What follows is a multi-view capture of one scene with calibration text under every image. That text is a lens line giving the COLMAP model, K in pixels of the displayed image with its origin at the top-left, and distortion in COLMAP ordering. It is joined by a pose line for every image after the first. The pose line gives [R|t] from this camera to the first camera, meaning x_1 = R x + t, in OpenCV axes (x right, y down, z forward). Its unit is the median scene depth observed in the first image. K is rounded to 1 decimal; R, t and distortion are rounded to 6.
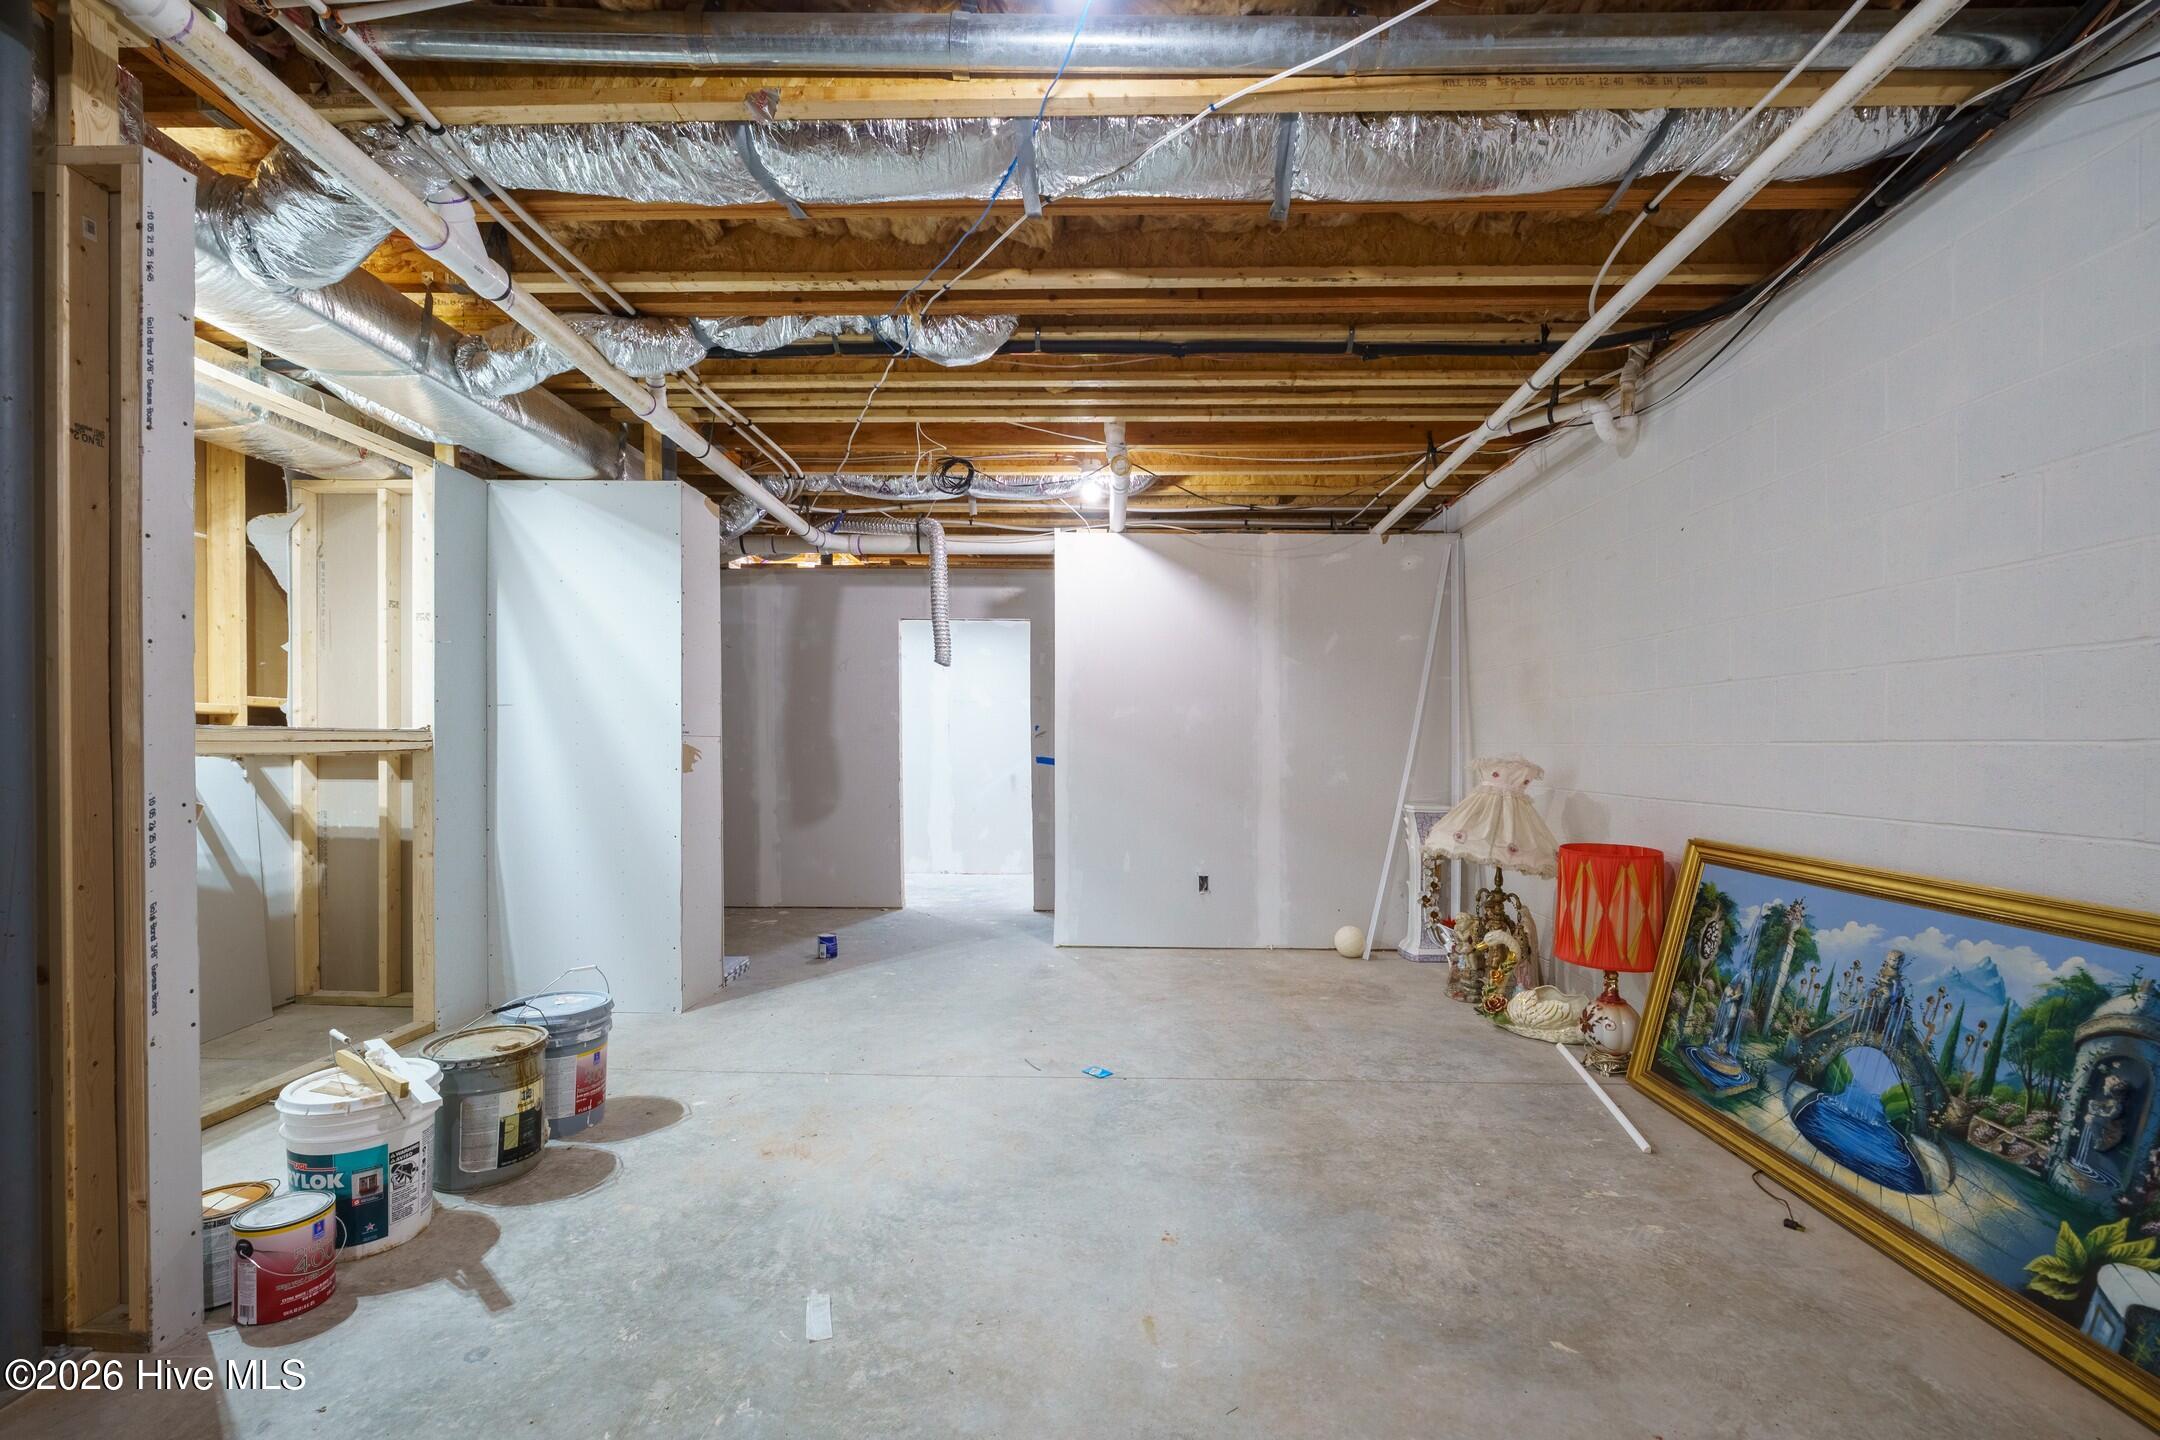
lens RADIAL K [[915.2, 0, 1069.3], [0, 915.2, 736.0], [0, 0, 1]] dist [-0.005924, -0.000198]
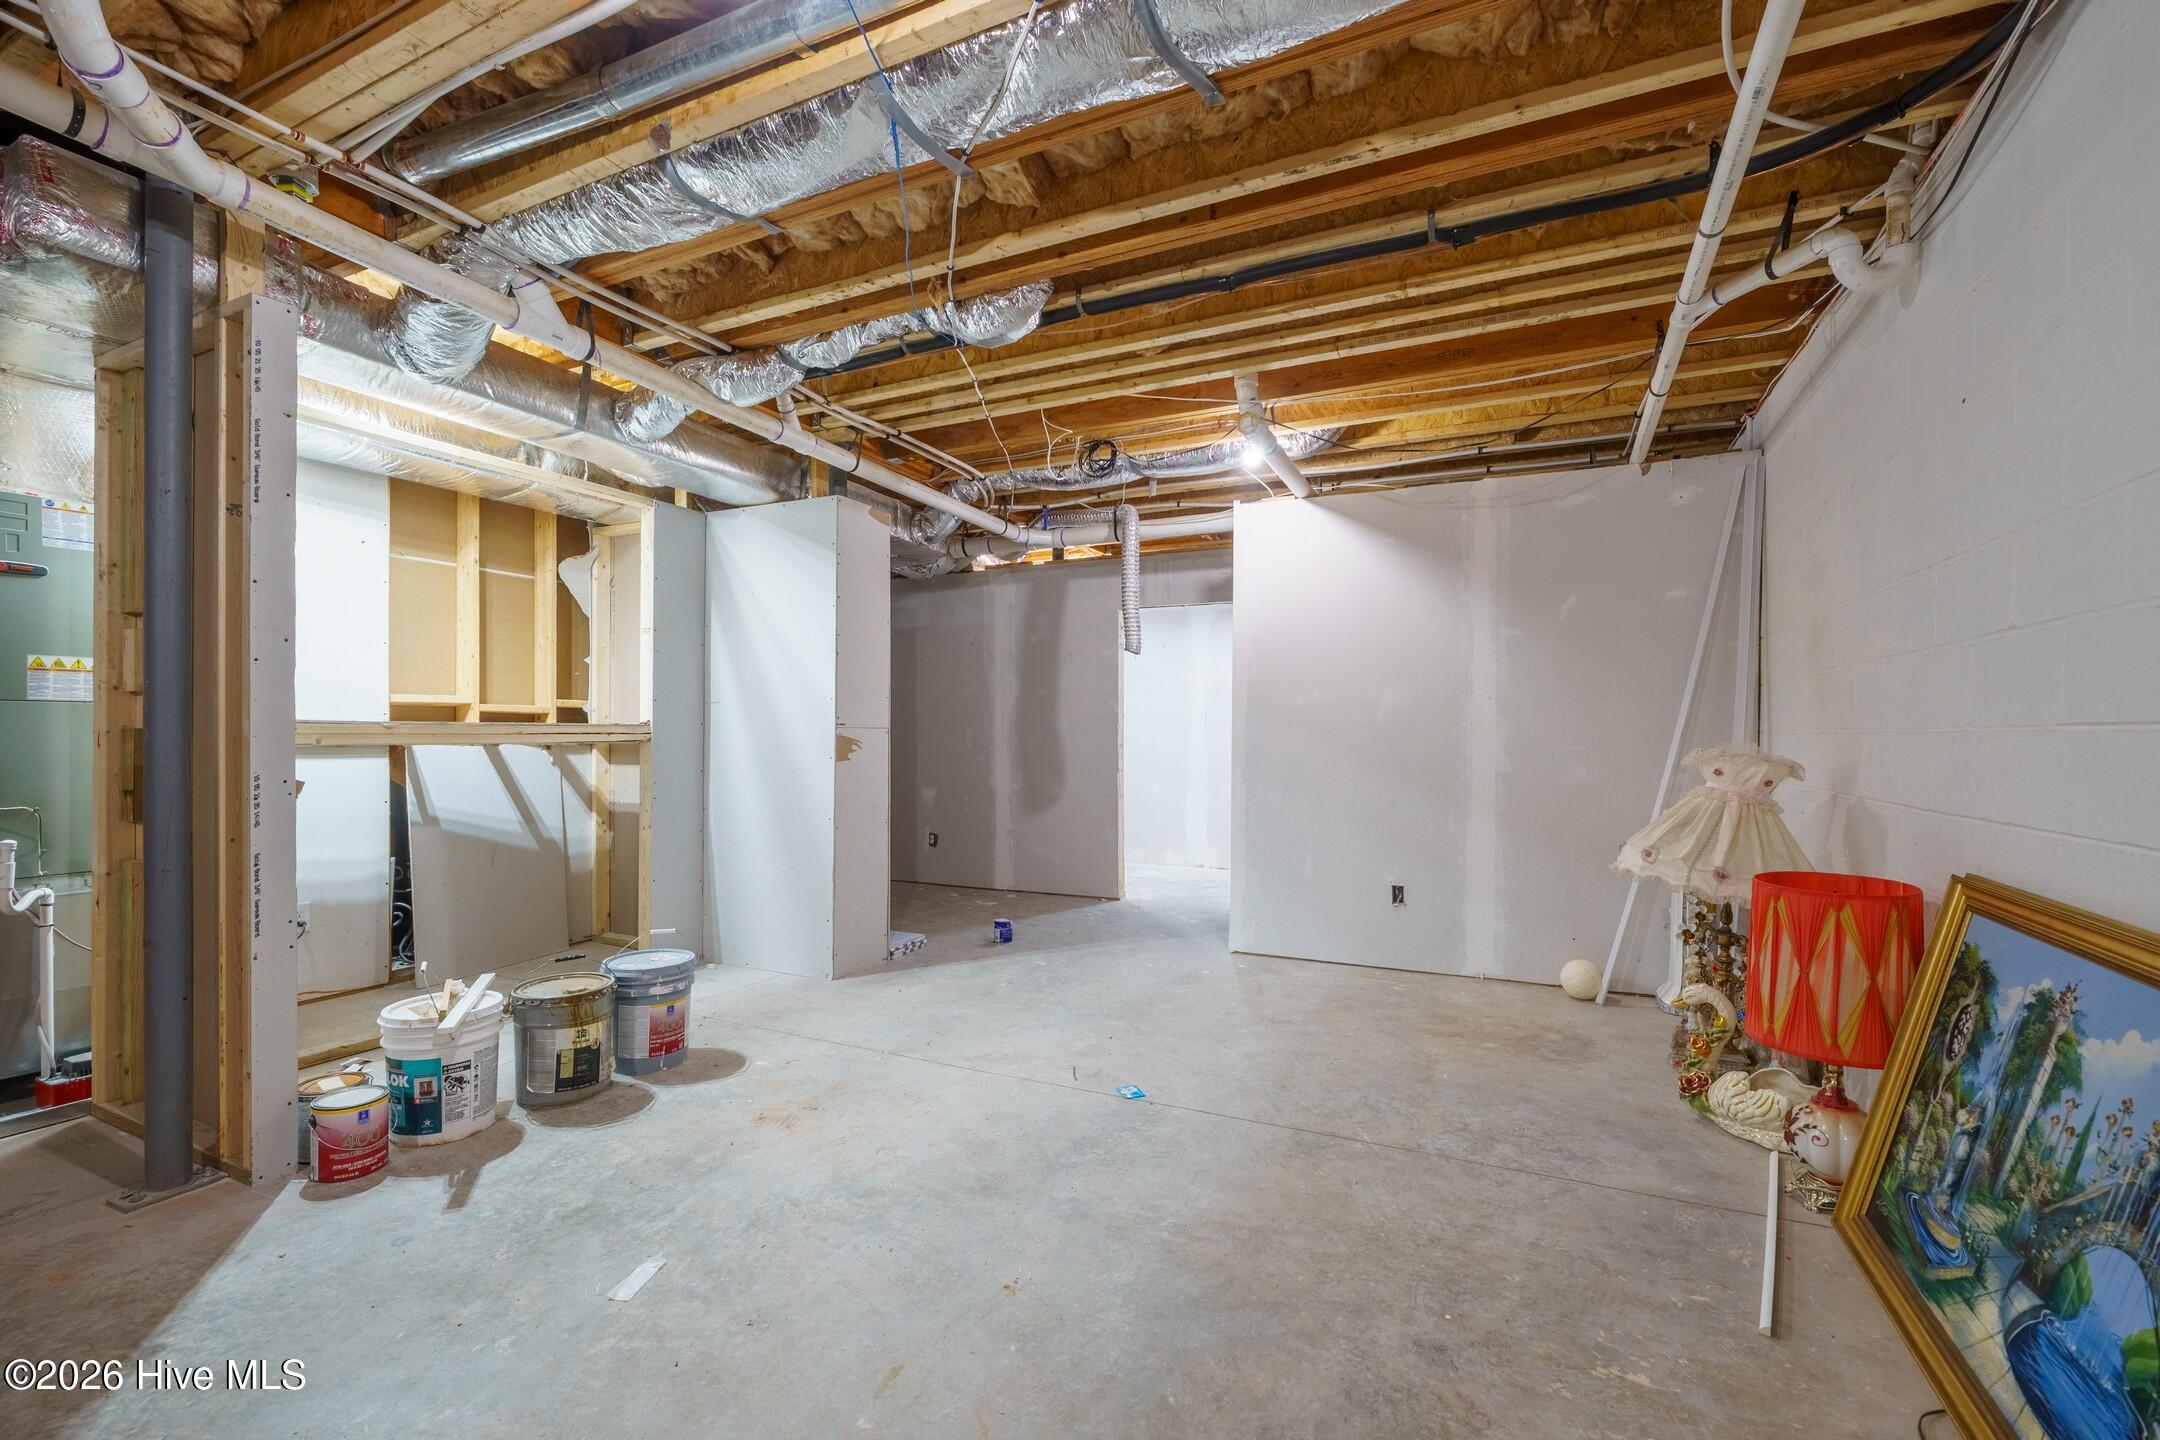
lens RADIAL K [[915.2, 0, 1084.4], [0, 915.2, 731.4], [0, 0, 1]] dist [-0.005924, -0.000198]
pose [[0.912940, -0.005527, -0.408056, 0.374768], [0.007503, 0.999967, 0.003242, 0.003889], [0.408024, -0.006022, 0.912951, 0.152146]]
